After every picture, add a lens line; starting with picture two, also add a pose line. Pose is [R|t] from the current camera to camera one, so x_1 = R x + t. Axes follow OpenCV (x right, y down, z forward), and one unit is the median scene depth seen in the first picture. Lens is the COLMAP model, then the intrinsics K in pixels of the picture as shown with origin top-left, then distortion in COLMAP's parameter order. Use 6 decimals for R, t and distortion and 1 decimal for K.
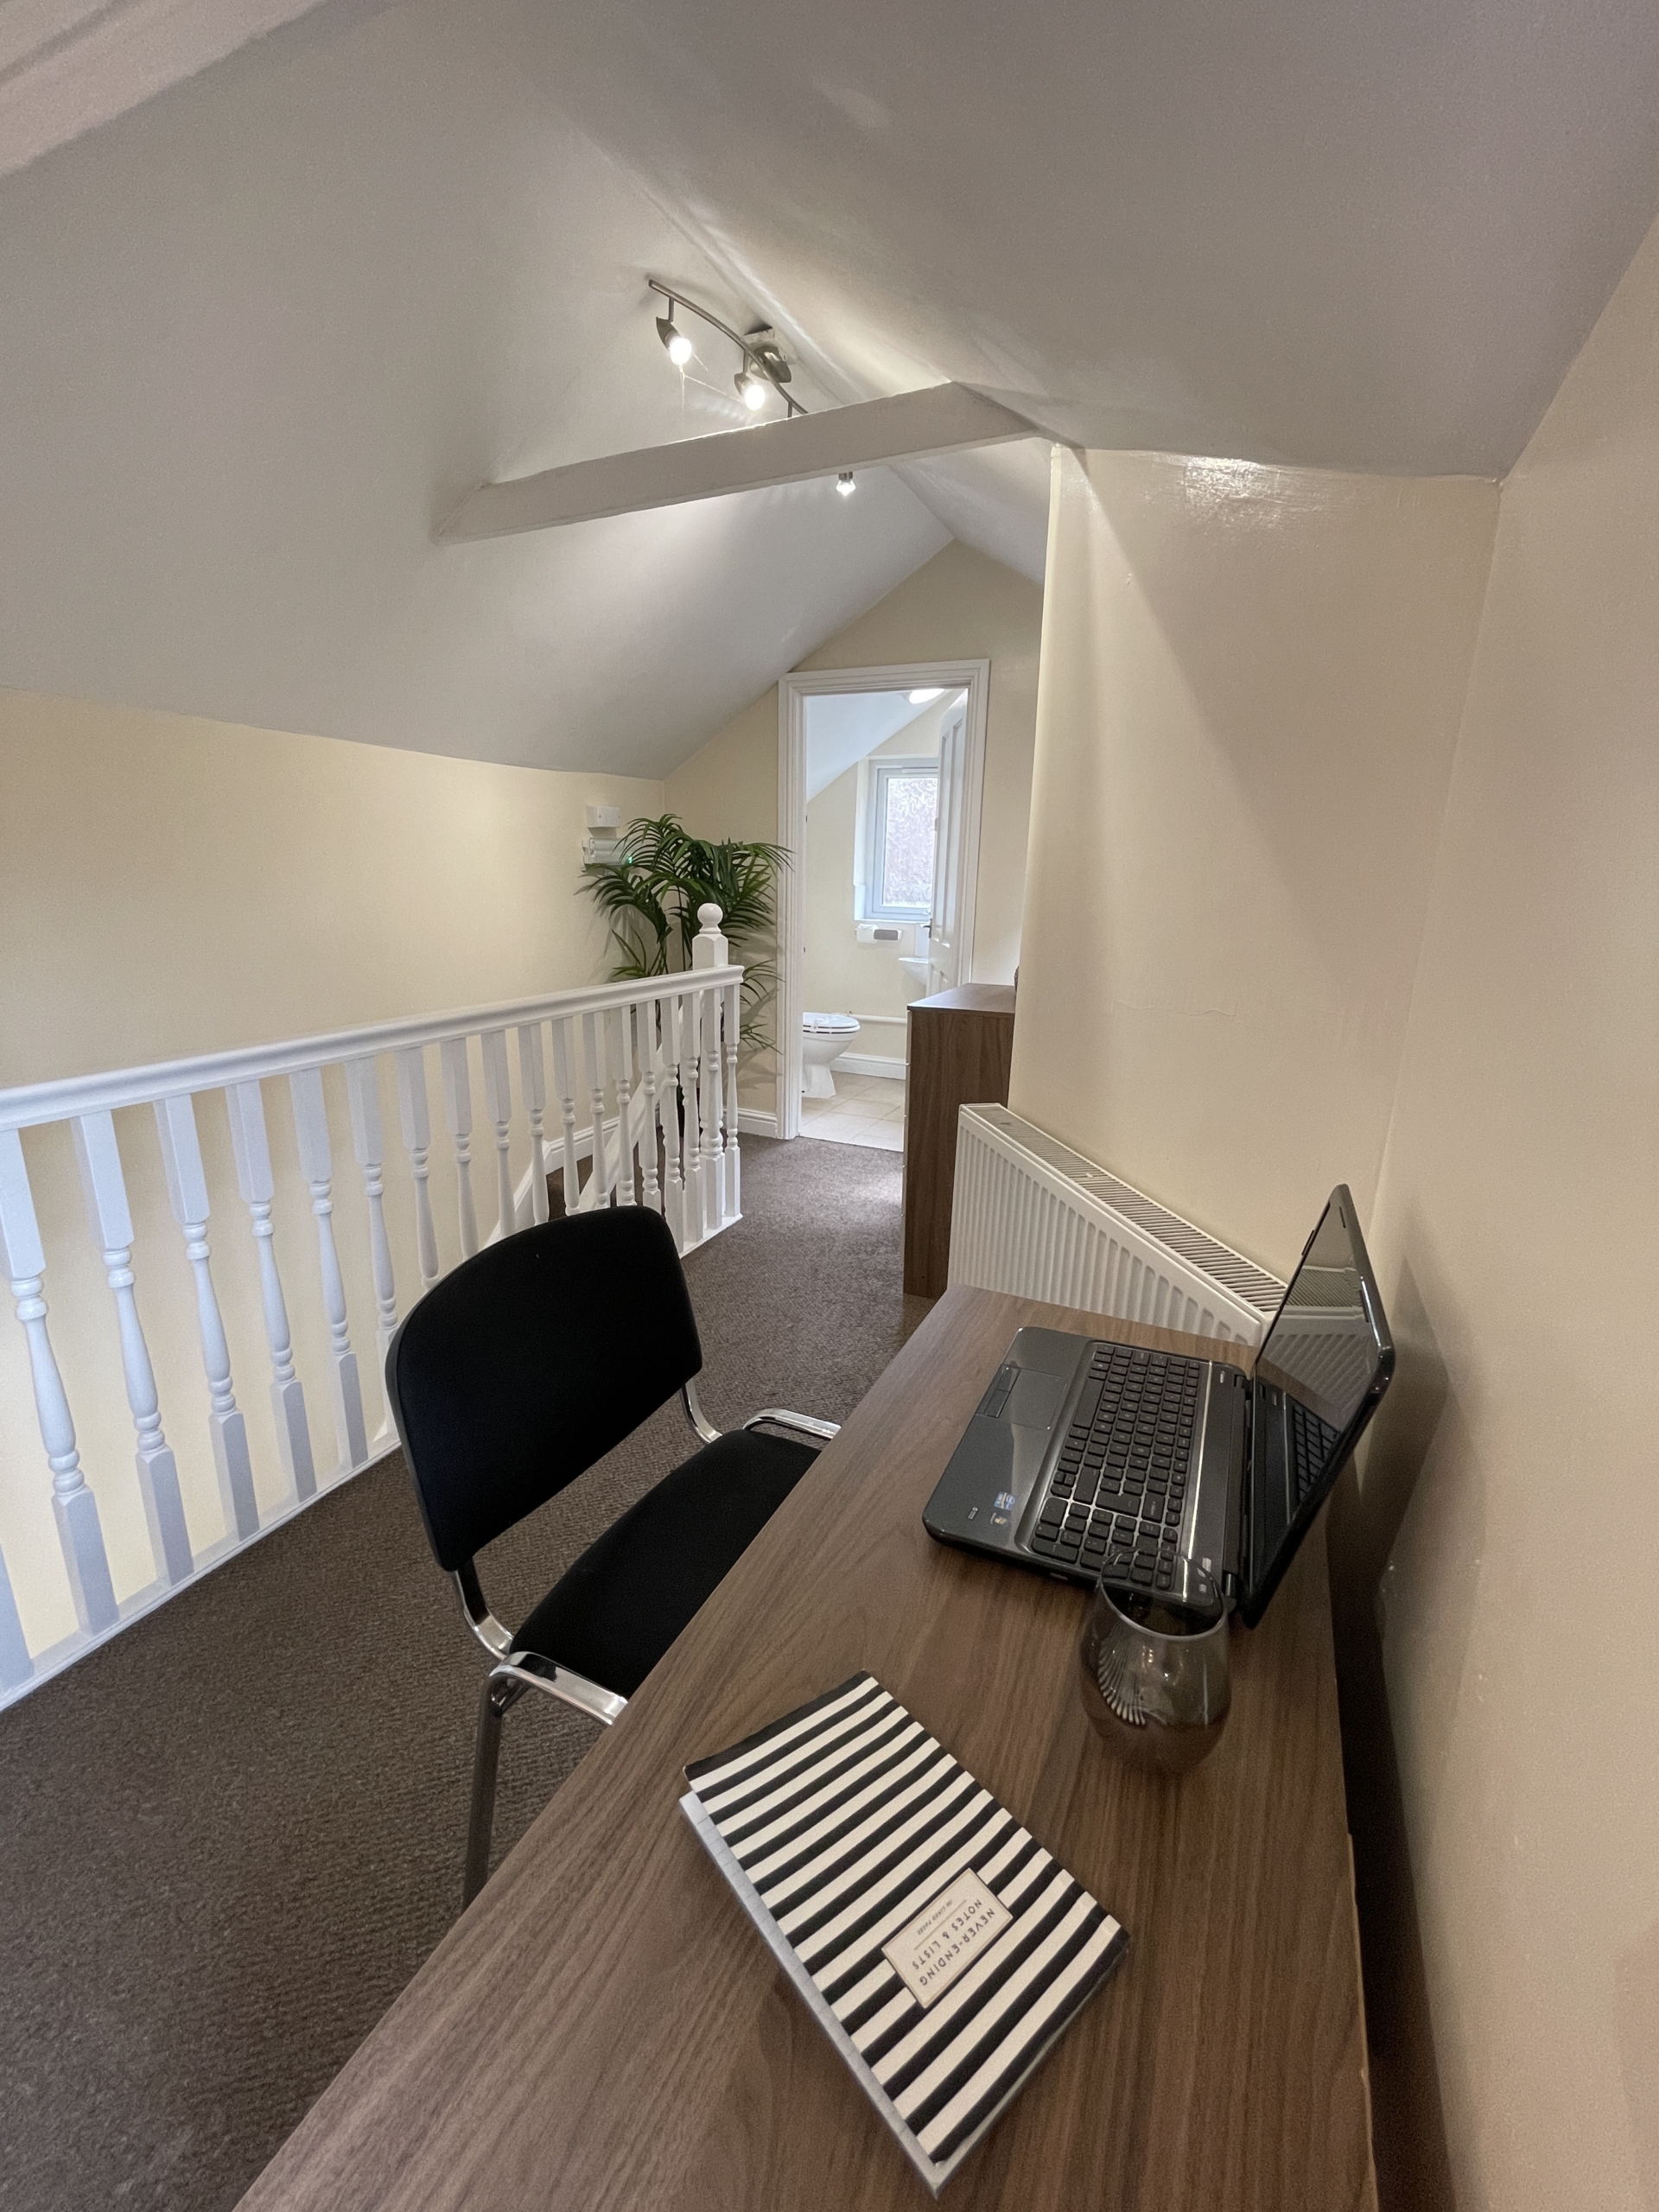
lens RADIAL K [[900.2, 0, 830.2], [0, 900.2, 1100.5], [0, 0, 1]] dist [0.000633, 0.000608]
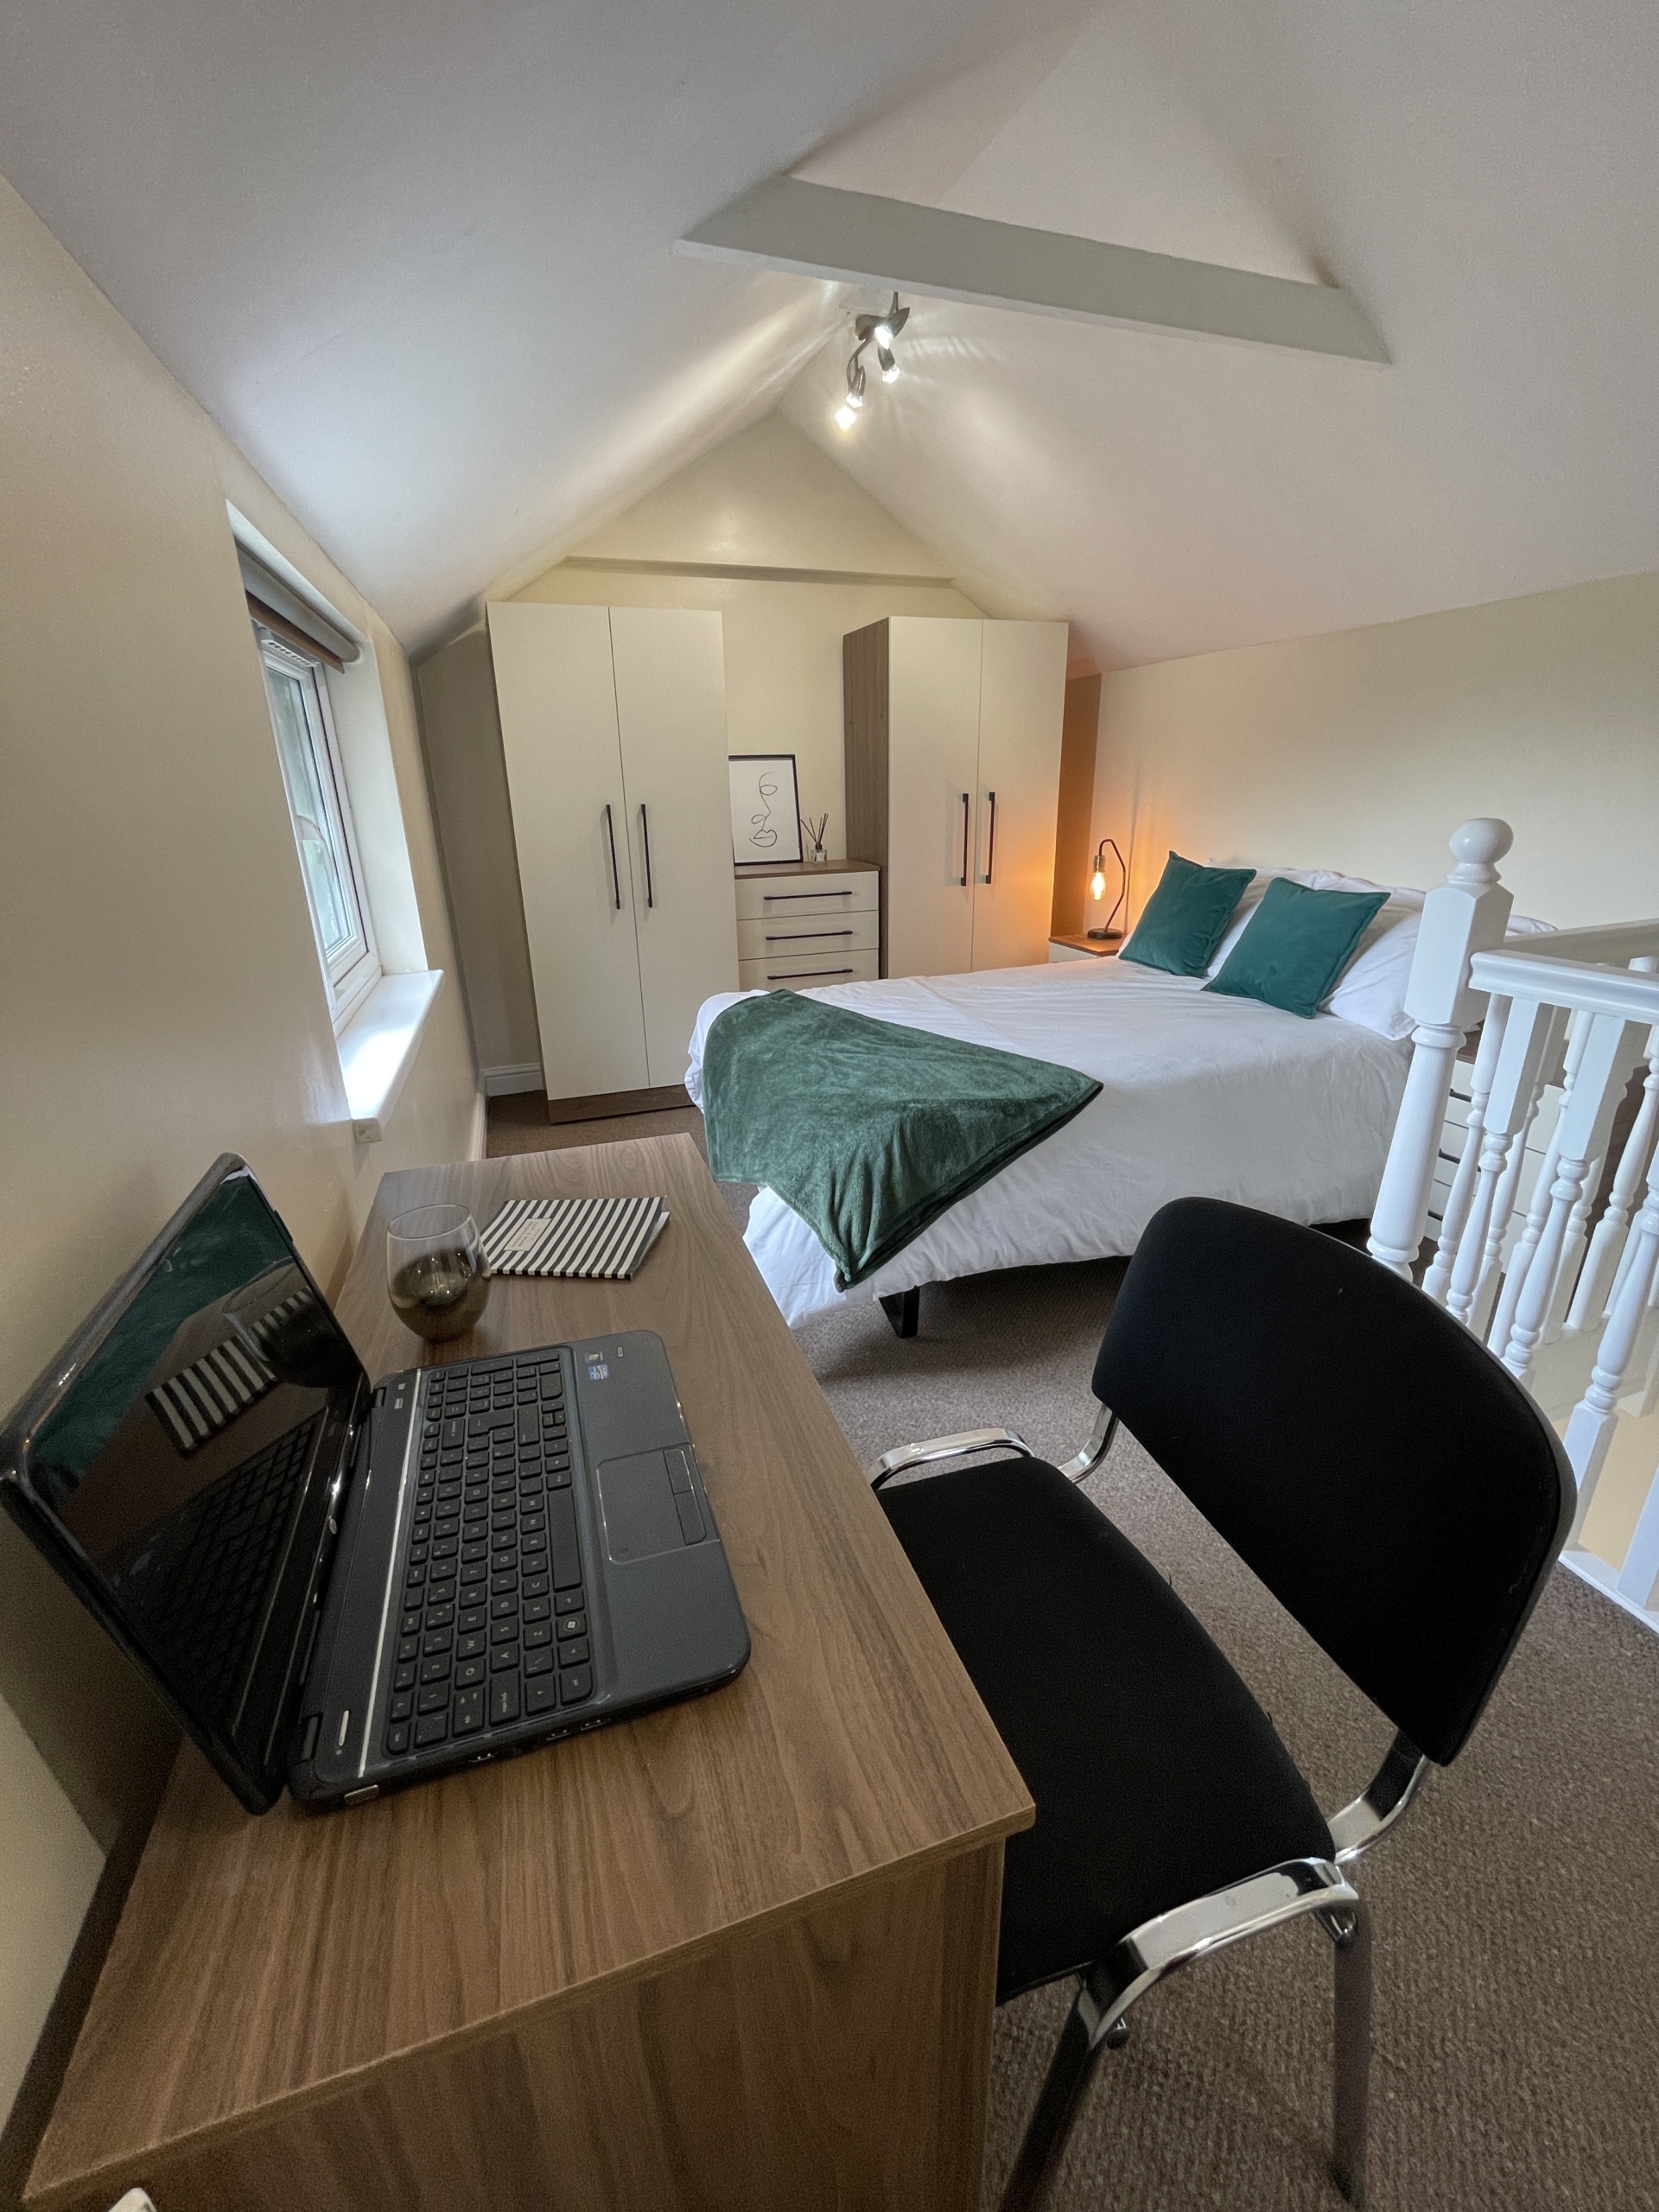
lens RADIAL K [[900.2, 0, 828.0], [0, 900.2, 1101.9], [0, 0, 1]] dist [0.000633, 0.000608]
pose [[-0.718552, 0.232374, -0.655504, 0.545641], [-0.167663, 0.856851, 0.487540, -0.321094], [0.674961, 0.460226, -0.576731, 1.462842]]
